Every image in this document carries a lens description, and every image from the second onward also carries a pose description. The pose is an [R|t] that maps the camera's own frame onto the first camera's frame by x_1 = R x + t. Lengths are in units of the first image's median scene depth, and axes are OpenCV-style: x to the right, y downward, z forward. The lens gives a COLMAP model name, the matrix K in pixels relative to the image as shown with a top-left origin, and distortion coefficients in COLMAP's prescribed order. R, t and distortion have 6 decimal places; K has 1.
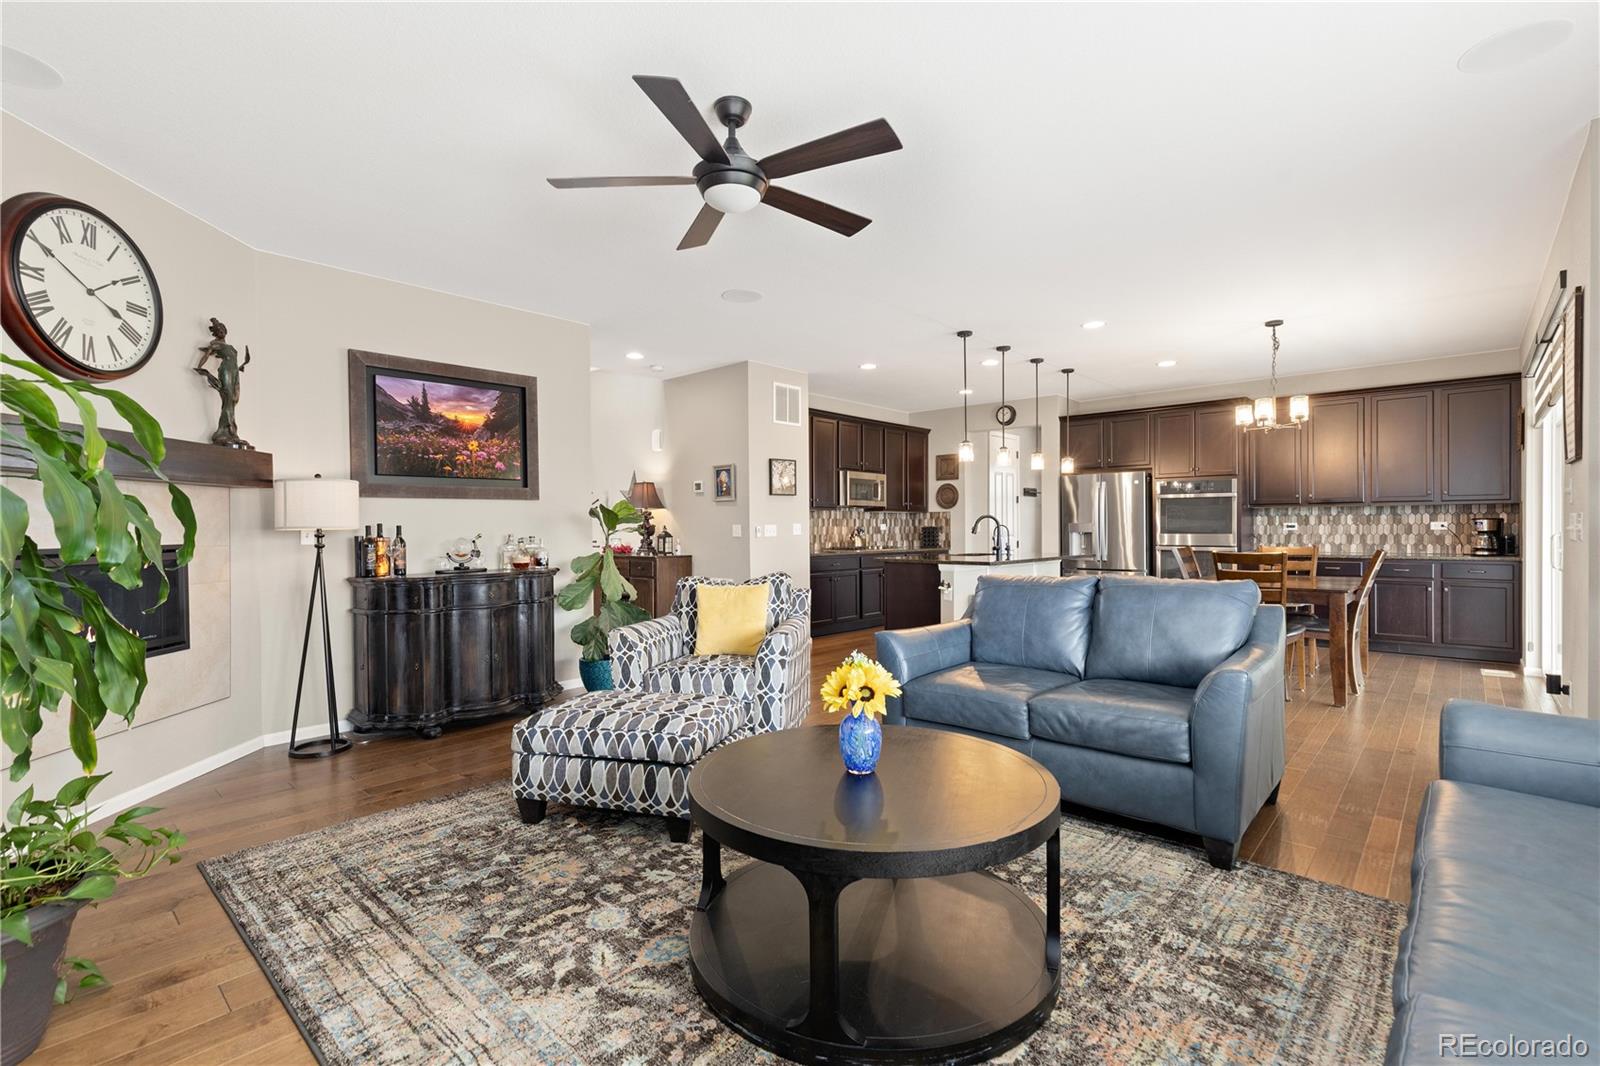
lens RADIAL K [[726.3, 0, 796.3], [0, 726.3, 531.8], [0, 0, 1]] dist [0.005055, 0.000661]
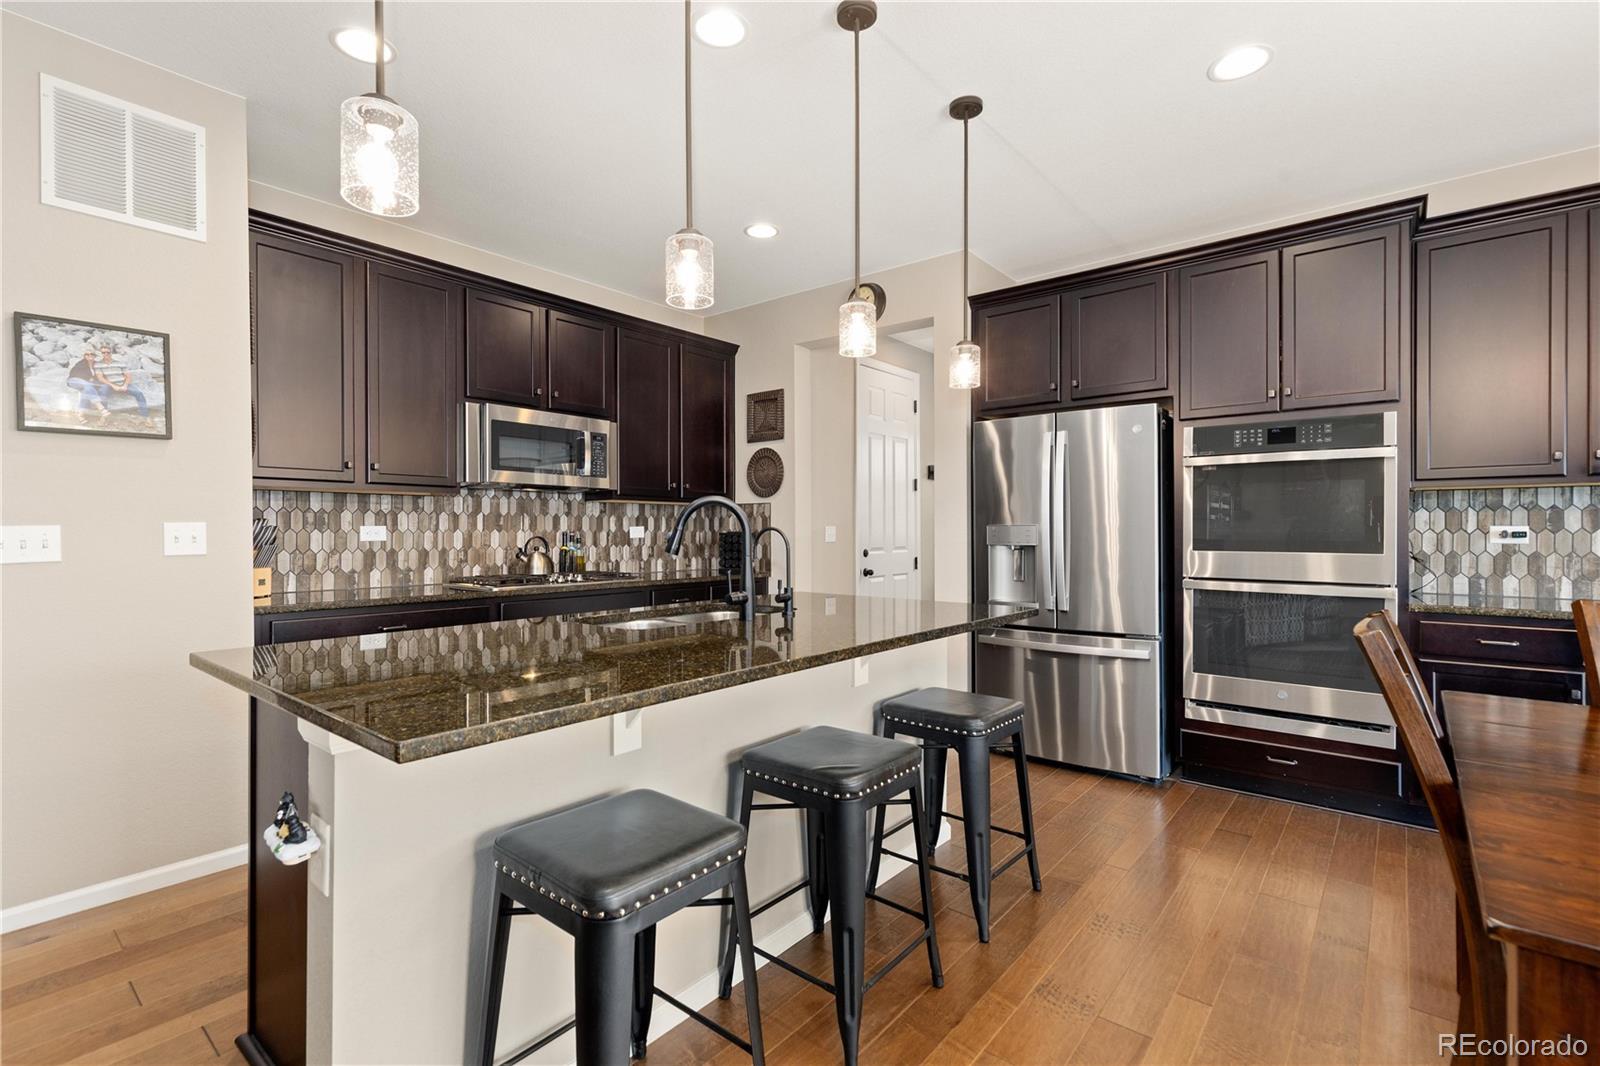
lens RADIAL K [[726.3, 0, 800.9], [0, 726.3, 535.7], [0, 0, 1]] dist [0.005055, 0.000661]
pose [[0.998877, 0.003523, 0.047251, 0.270873], [-0.003494, 0.999994, -0.000699, -0.005356], [-0.047254, 0.000533, 0.998883, 0.630052]]
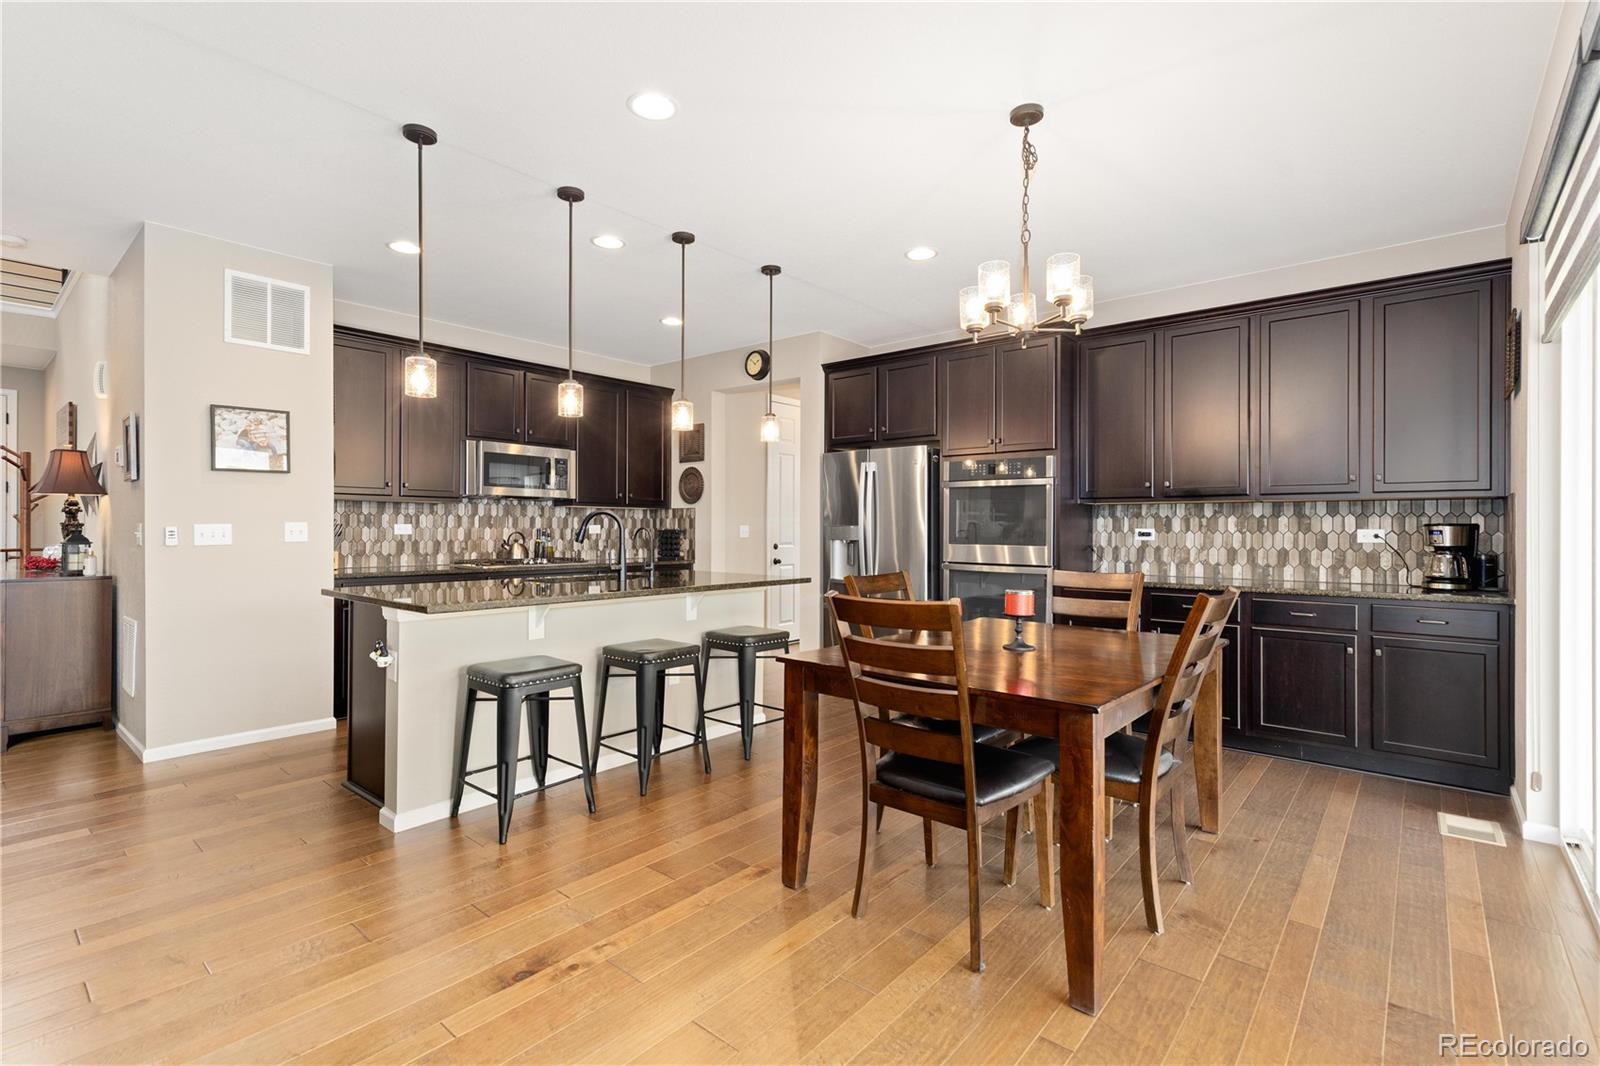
lens RADIAL K [[726.3, 0, 803.1], [0, 726.3, 528.1], [0, 0, 1]] dist [0.005055, 0.000661]
pose [[0.999362, 0.009550, 0.034408, 0.376838], [-0.009287, 0.999926, -0.007805, -0.005335], [-0.034480, 0.007481, 0.999377, 0.400623]]
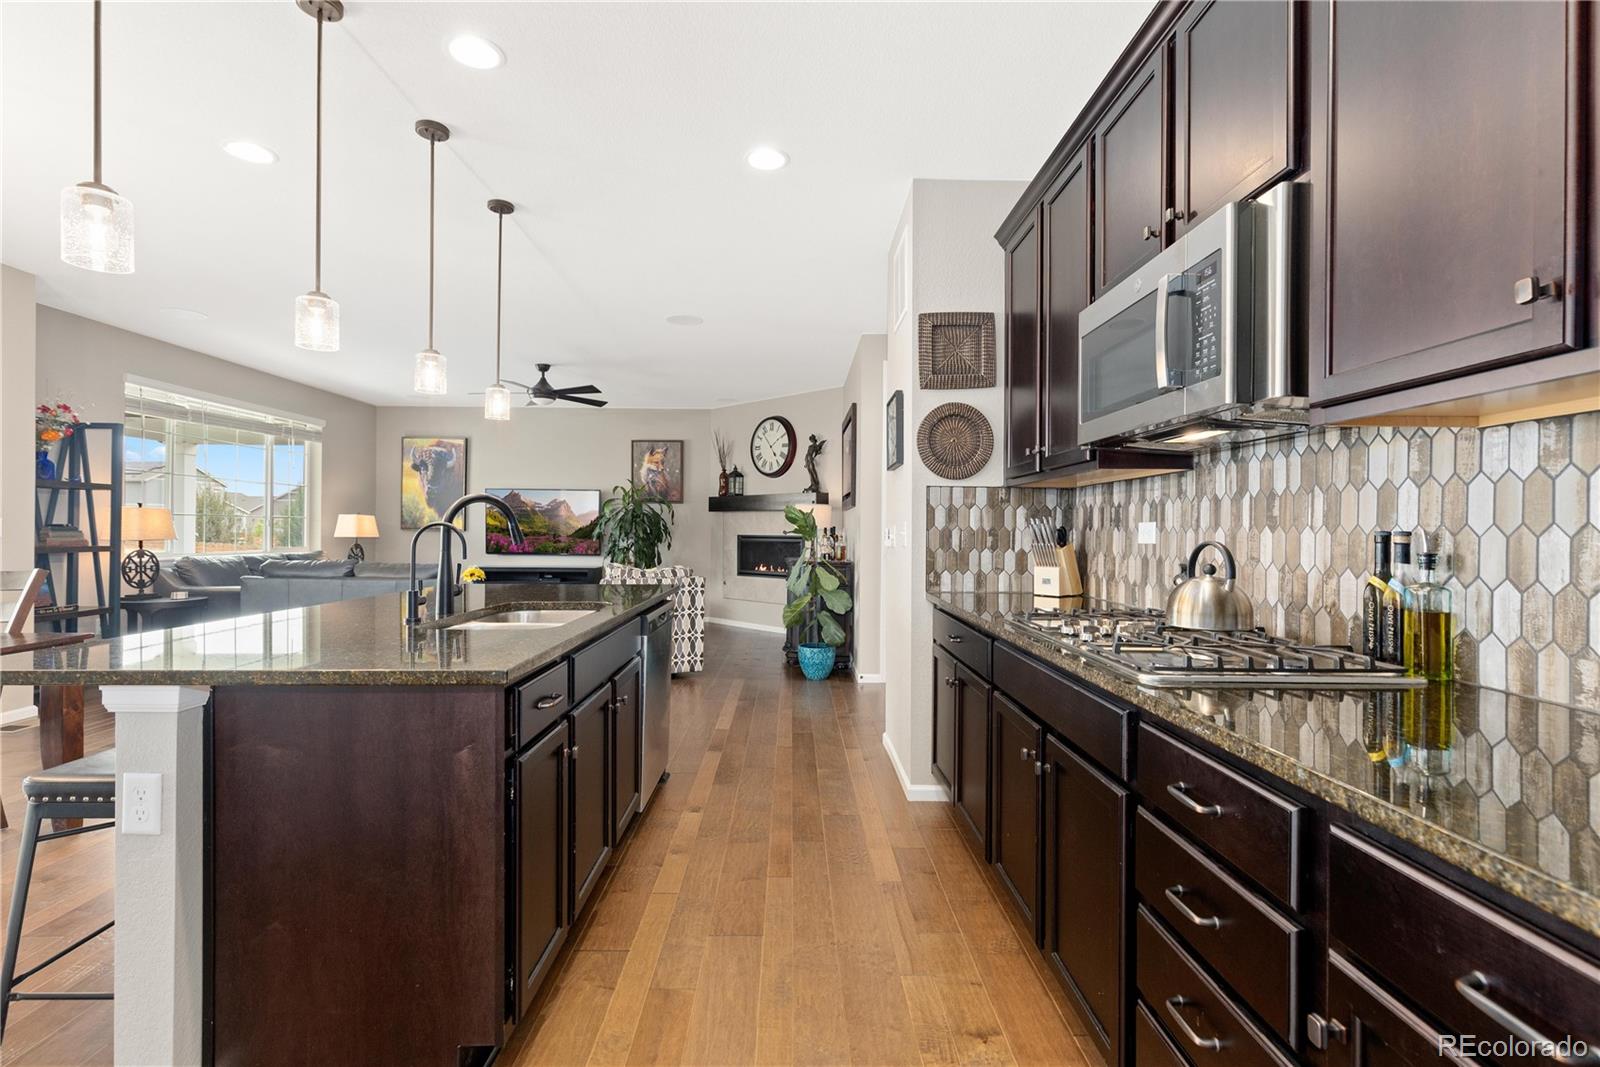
lens RADIAL K [[726.3, 0, 799.0], [0, 726.3, 528.4], [0, 0, 1]] dist [0.005055, 0.000661]
pose [[-0.741009, 0.007148, -0.671457, 0.362490], [0.002777, 0.999967, 0.007581, -0.011376], [0.671489, 0.003753, -0.741005, 1.272933]]
